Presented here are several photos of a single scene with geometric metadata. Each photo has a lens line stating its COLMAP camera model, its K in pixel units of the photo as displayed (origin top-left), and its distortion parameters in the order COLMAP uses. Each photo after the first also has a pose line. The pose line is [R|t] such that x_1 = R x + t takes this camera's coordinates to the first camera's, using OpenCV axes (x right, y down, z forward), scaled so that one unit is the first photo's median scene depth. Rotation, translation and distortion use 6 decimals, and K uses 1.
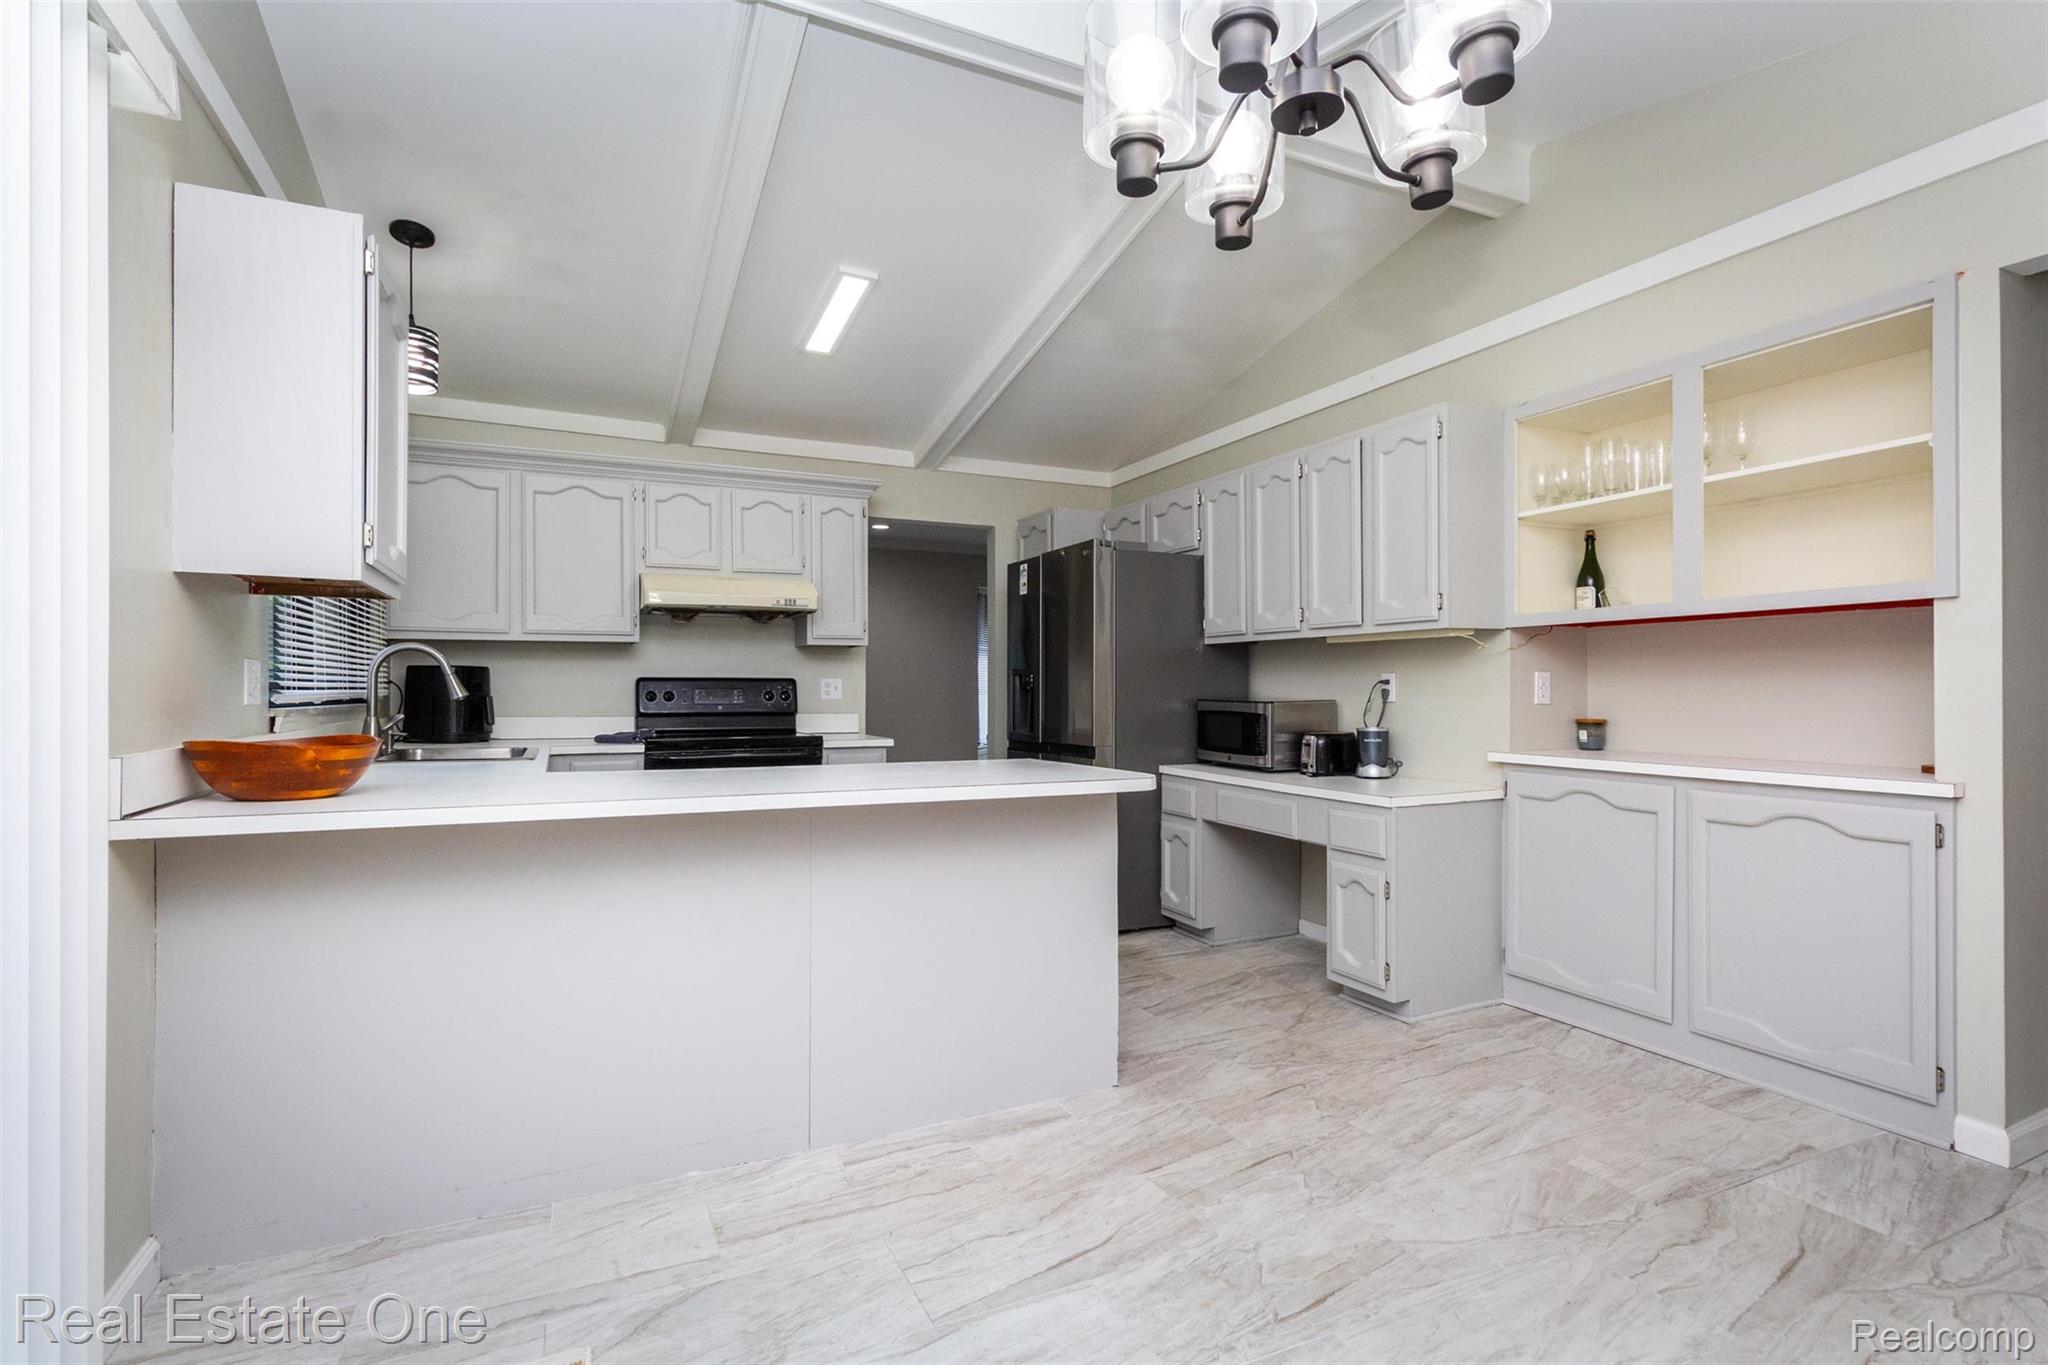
lens RADIAL K [[963.1, 0, 1033.6], [0, 963.1, 686.0], [0, 0, 1]] dist [0.006930, -0.000043]
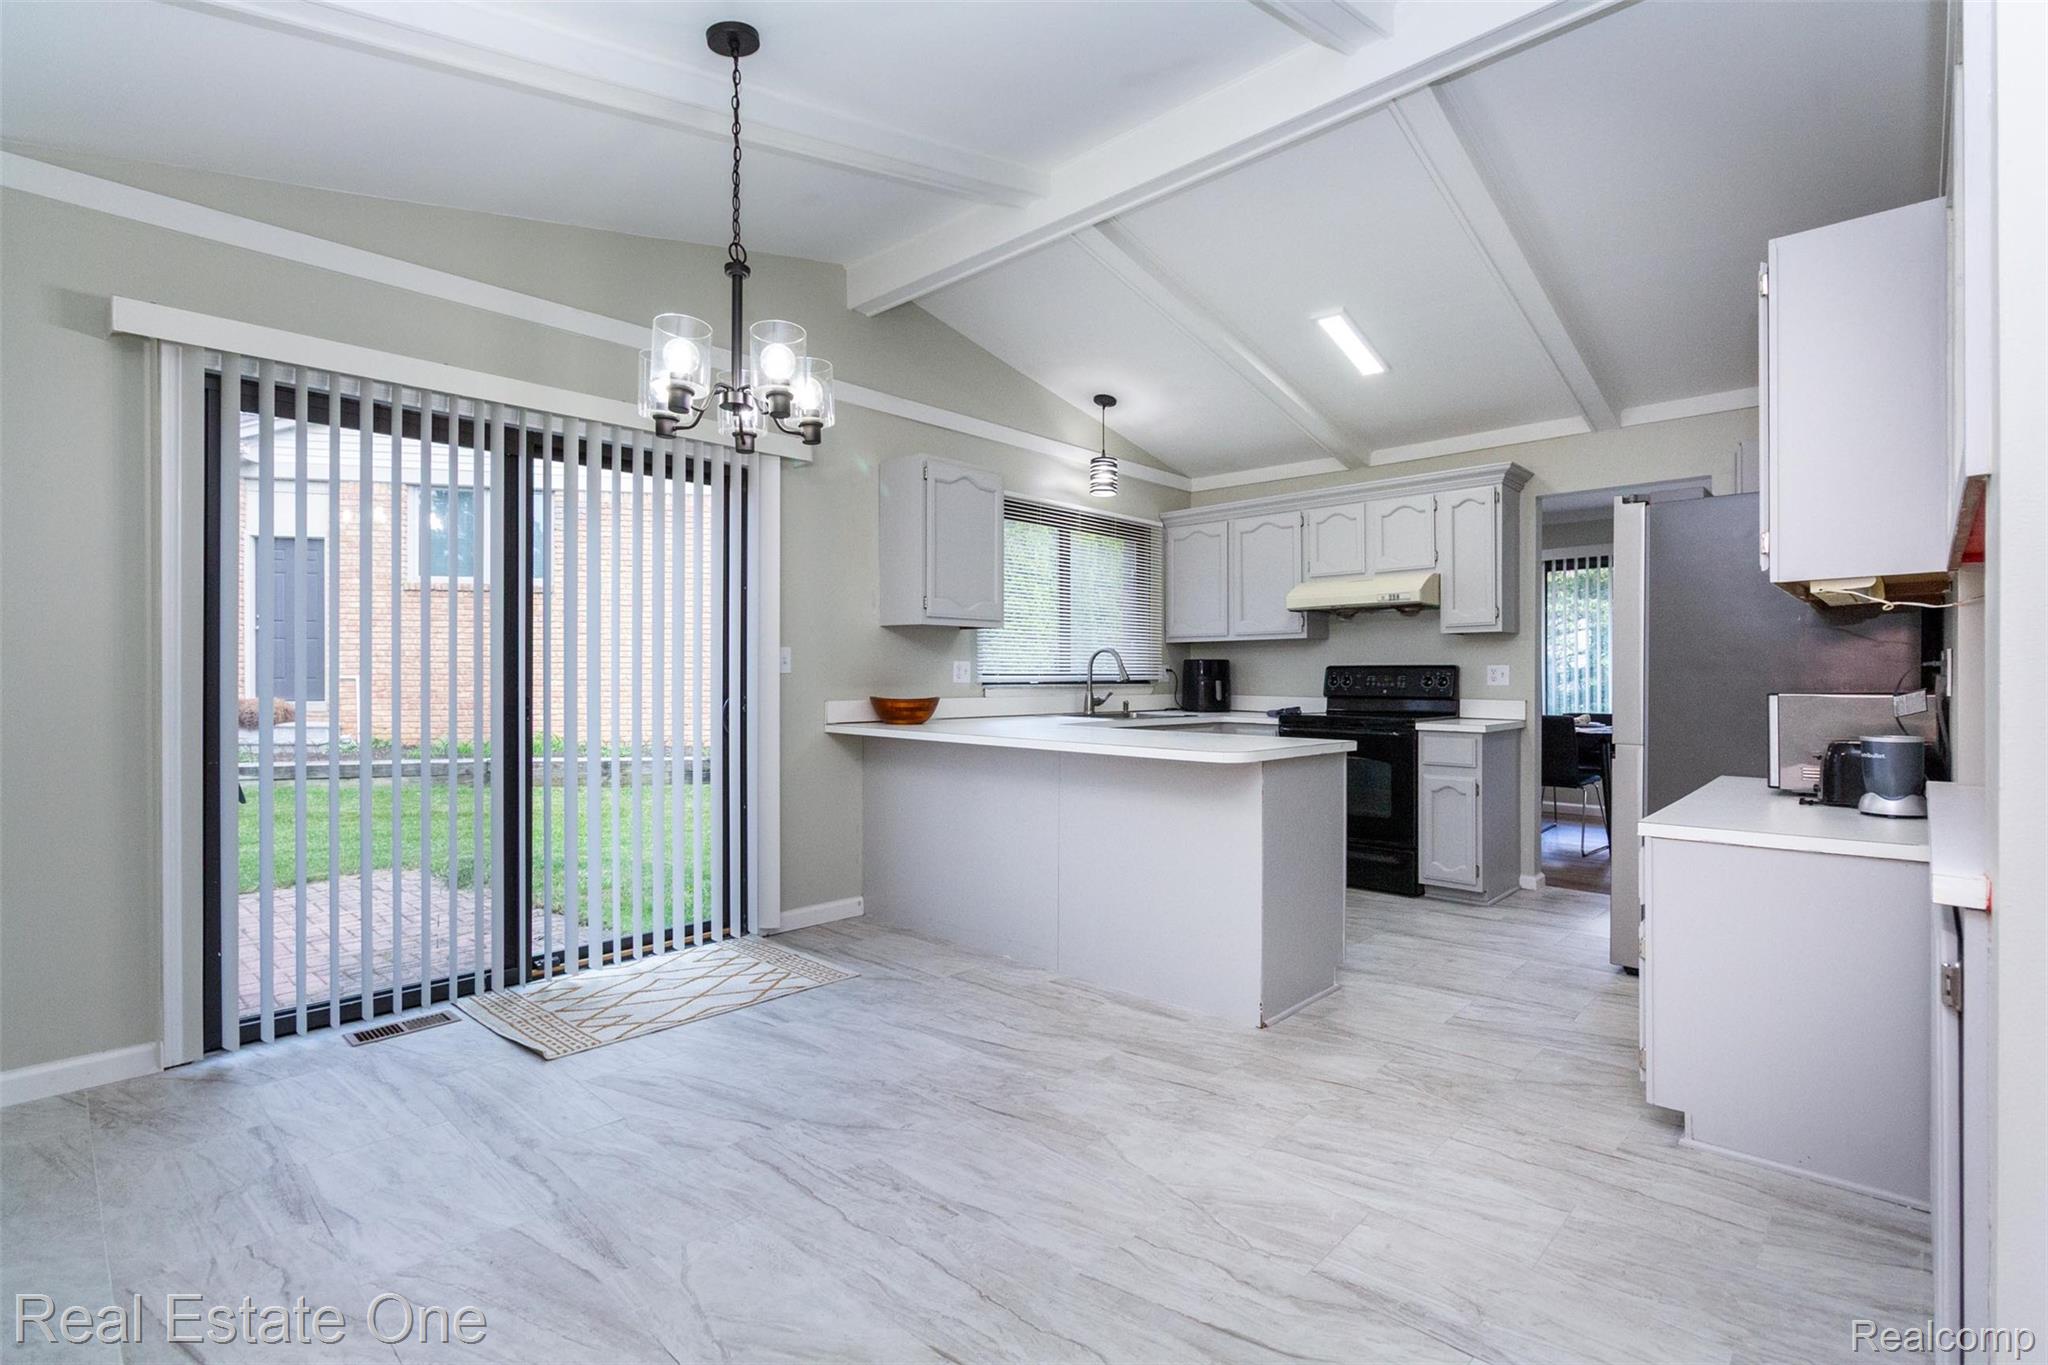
lens RADIAL K [[963.1, 0, 1036.0], [0, 963.1, 677.8], [0, 0, 1]] dist [0.006930, -0.000043]
pose [[0.360125, 0.002186, -0.932901, 1.014768], [0.003415, 0.999987, 0.003661, 0.000845], [0.932898, -0.004504, 0.360113, 0.343068]]
